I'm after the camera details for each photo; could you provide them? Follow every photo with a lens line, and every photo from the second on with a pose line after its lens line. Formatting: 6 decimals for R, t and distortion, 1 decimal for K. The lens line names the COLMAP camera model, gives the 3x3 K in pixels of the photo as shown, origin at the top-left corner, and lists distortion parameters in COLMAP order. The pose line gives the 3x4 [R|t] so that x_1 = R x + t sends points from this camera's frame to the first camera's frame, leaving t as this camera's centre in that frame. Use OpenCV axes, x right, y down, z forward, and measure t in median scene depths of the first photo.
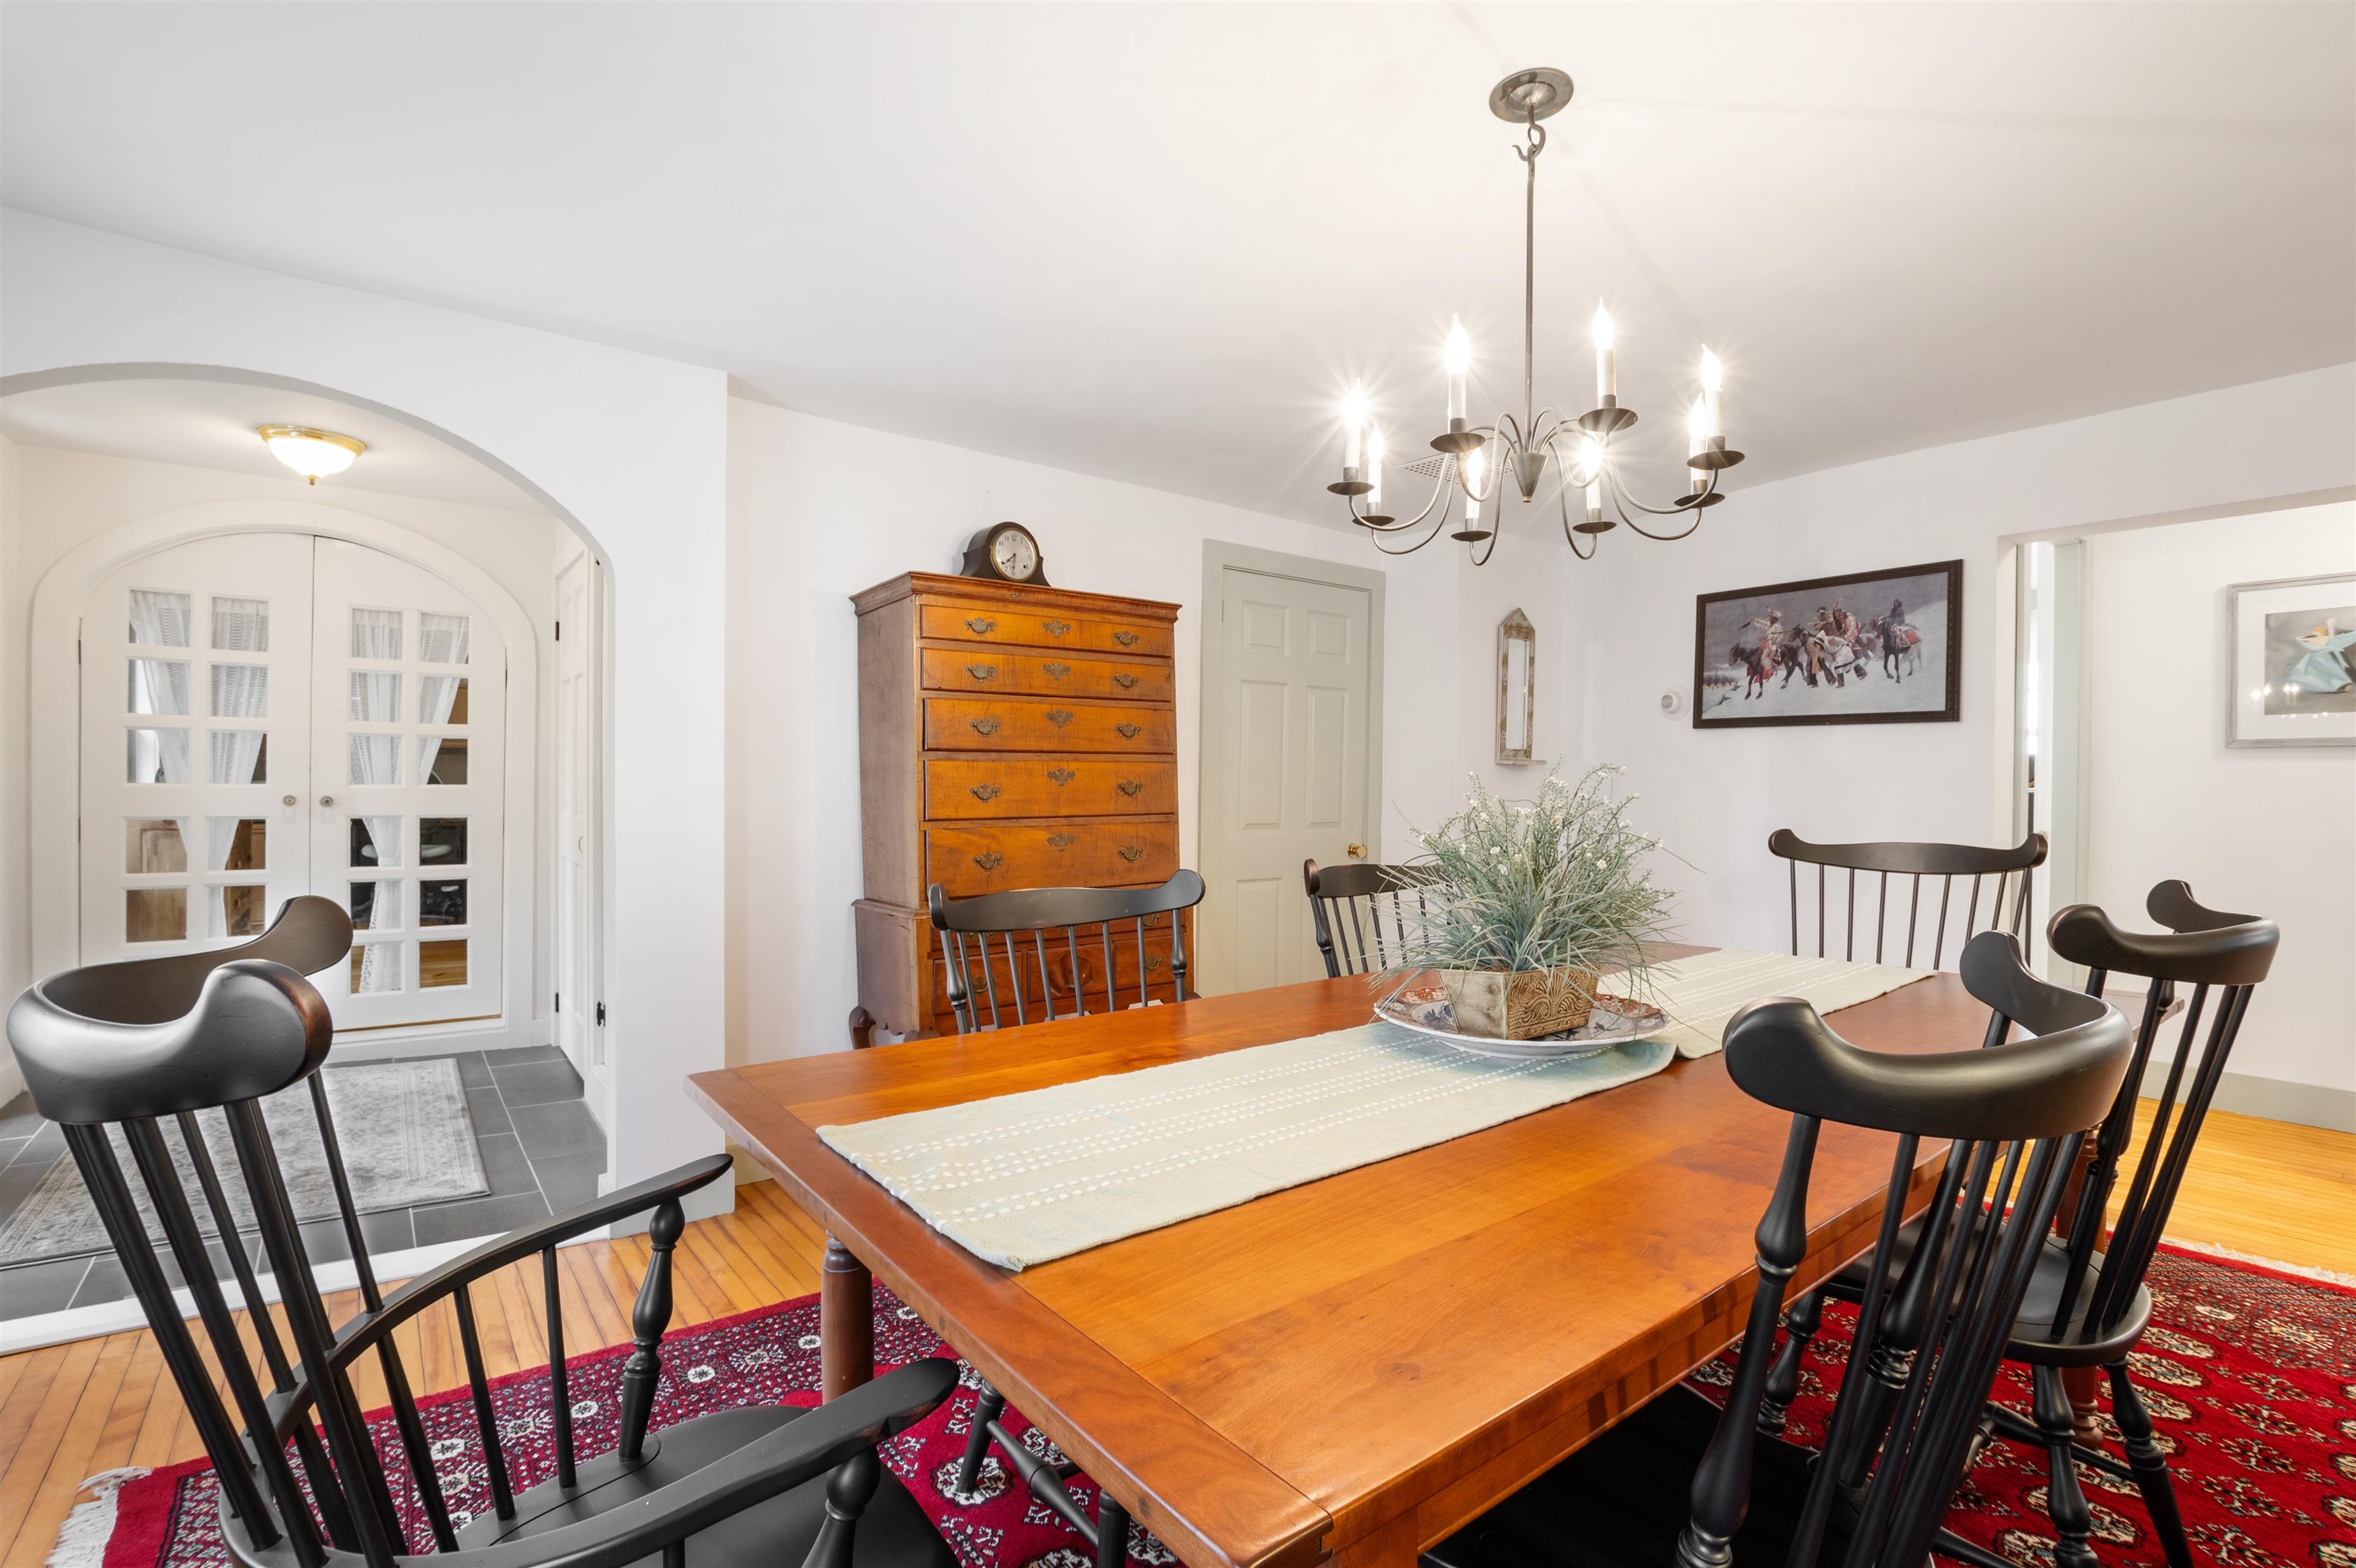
lens RADIAL K [[1085.3, 0, 1183.0], [0, 1085.3, 793.5], [0, 0, 1]] dist [-0.029785, 0.007361]
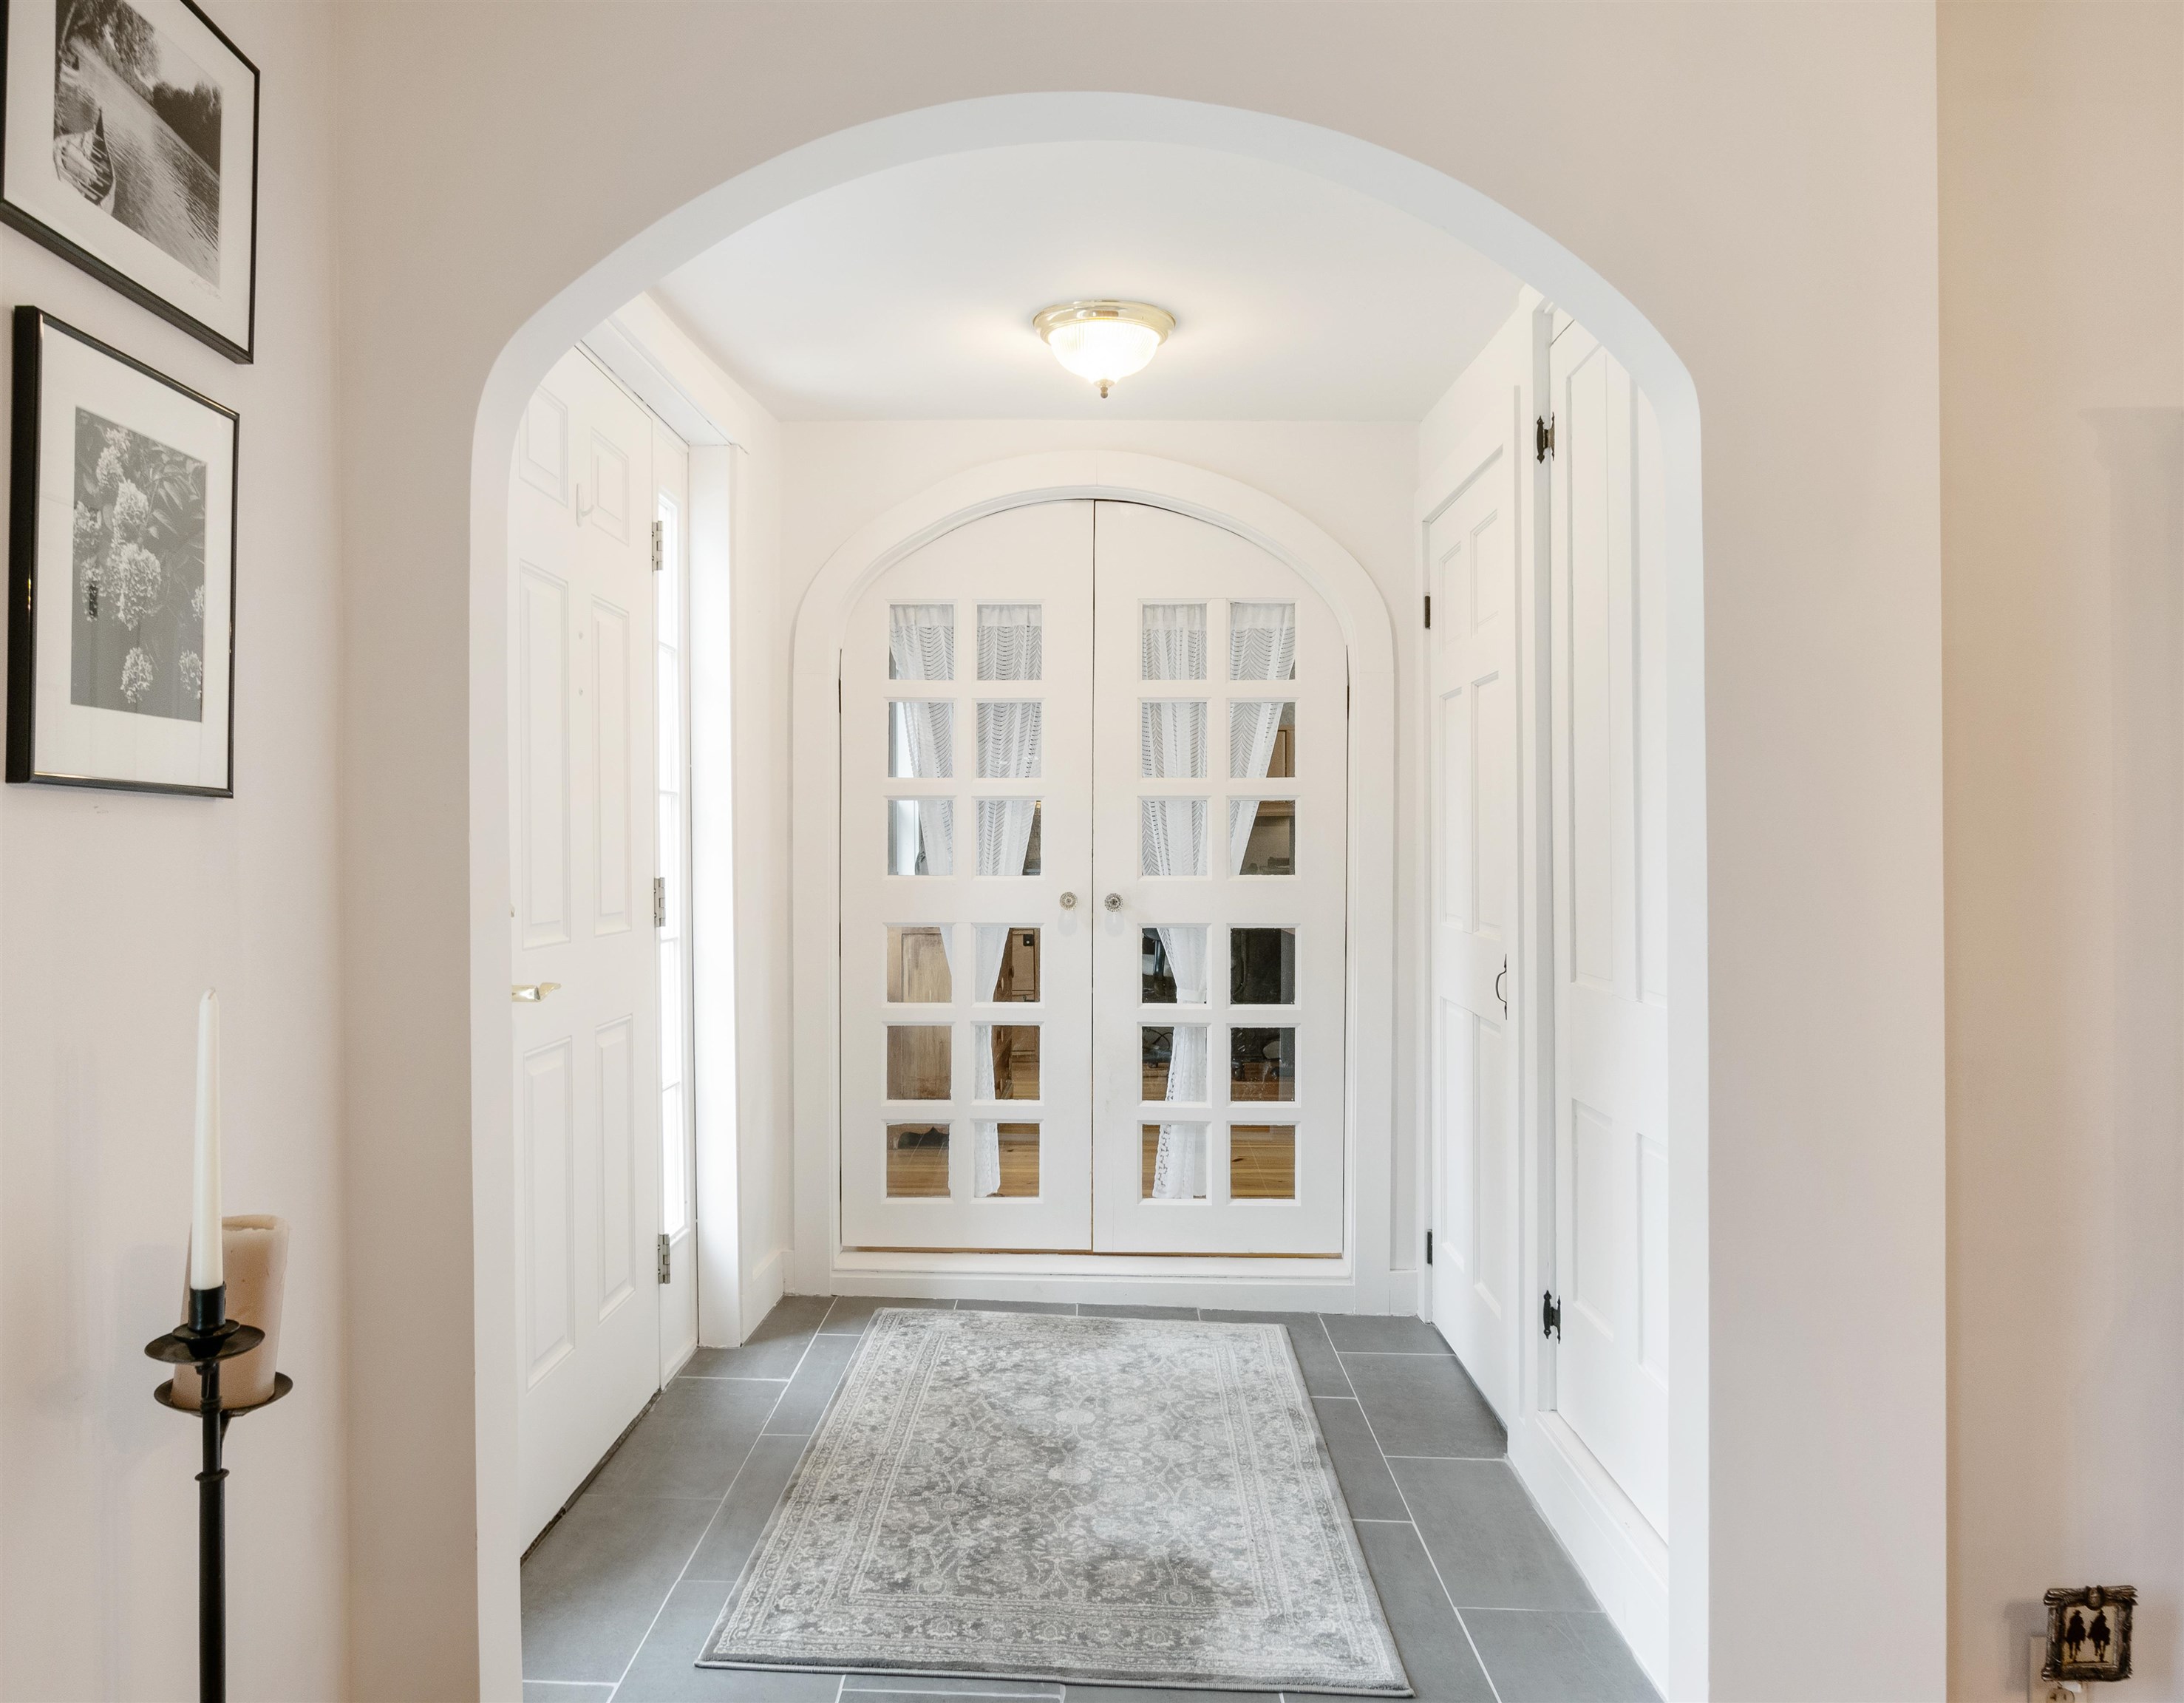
lens RADIAL K [[1614.8, 0, 1092.0], [0, 1614.8, 851.5], [0, 0, 1]] dist [0.000893, 0.001229]
pose [[0.790853, -0.011056, -0.611906, -0.209031], [0.003752, 0.999906, -0.013218, -0.010587], [0.611994, 0.008158, 0.790820, 0.212142]]
